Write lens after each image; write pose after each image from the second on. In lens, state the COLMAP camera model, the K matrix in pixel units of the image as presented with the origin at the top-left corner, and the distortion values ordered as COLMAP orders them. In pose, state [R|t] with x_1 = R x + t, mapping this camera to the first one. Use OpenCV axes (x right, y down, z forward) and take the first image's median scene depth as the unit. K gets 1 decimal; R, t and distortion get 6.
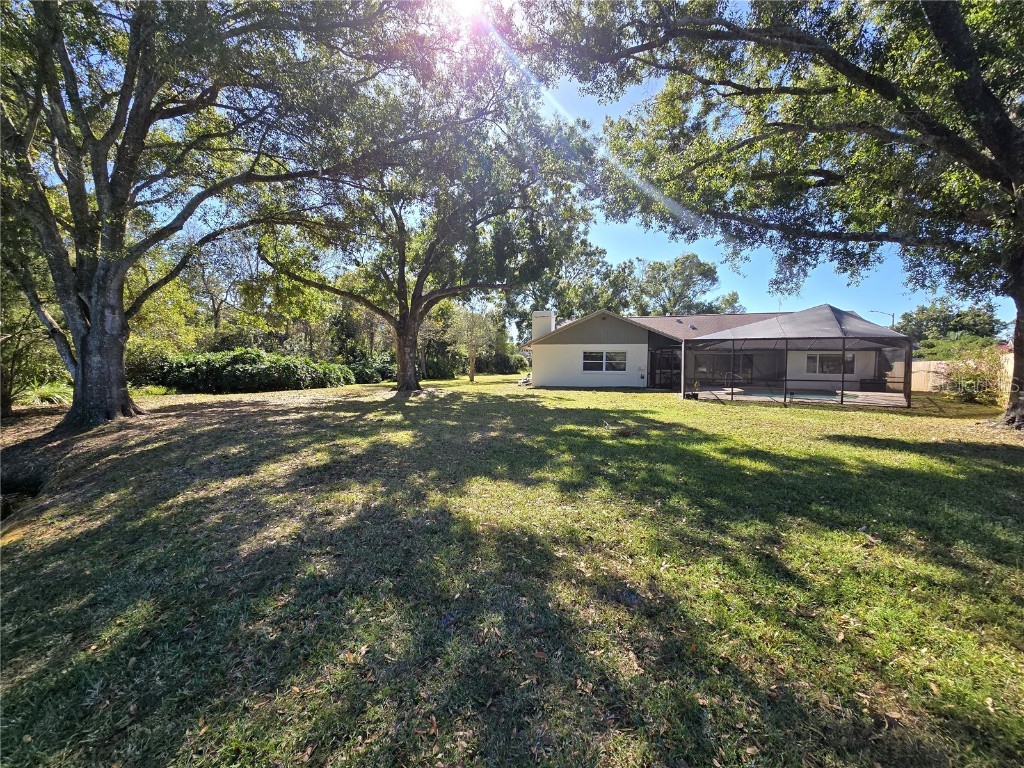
lens RADIAL K [[421.6, 0, 513.1], [0, 421.6, 391.1], [0, 0, 1]] dist [-0.001729, -0.000227]
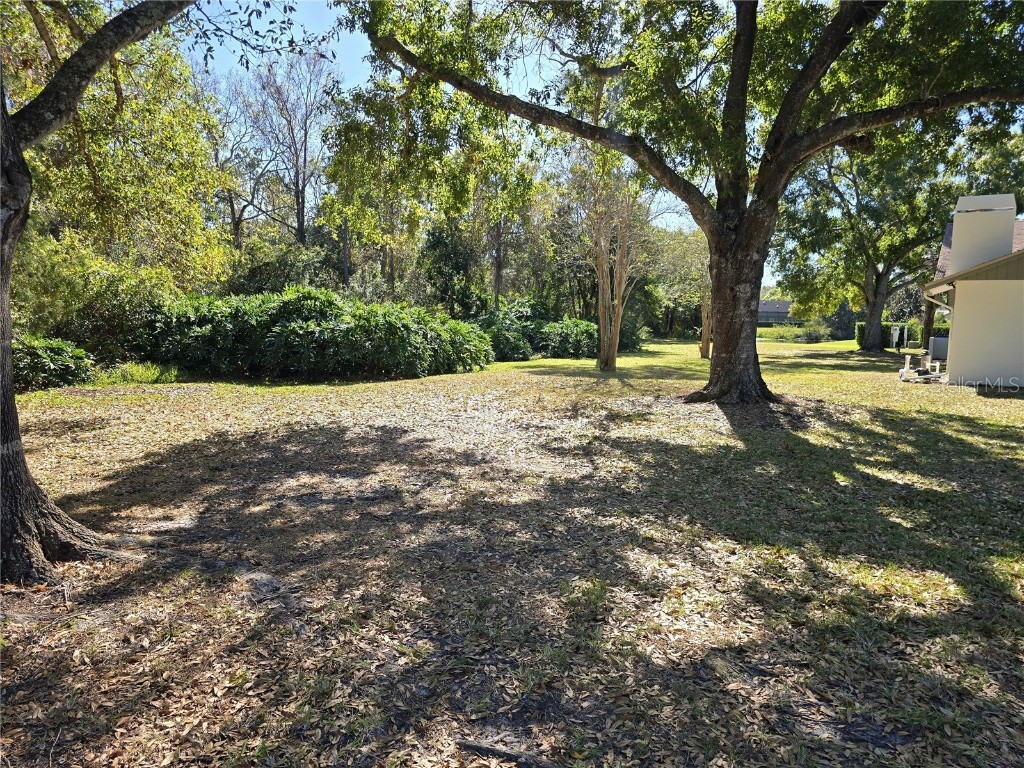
lens RADIAL K [[687.1, 0, 506.7], [0, 687.1, 376.7], [0, 0, 1]] dist [0.055562, -0.051994]
pose [[0.975309, 0.033410, -0.218301, -0.247636], [-0.029290, 0.999327, 0.022082, -0.024805], [0.218892, -0.015143, 0.975632, 0.294605]]
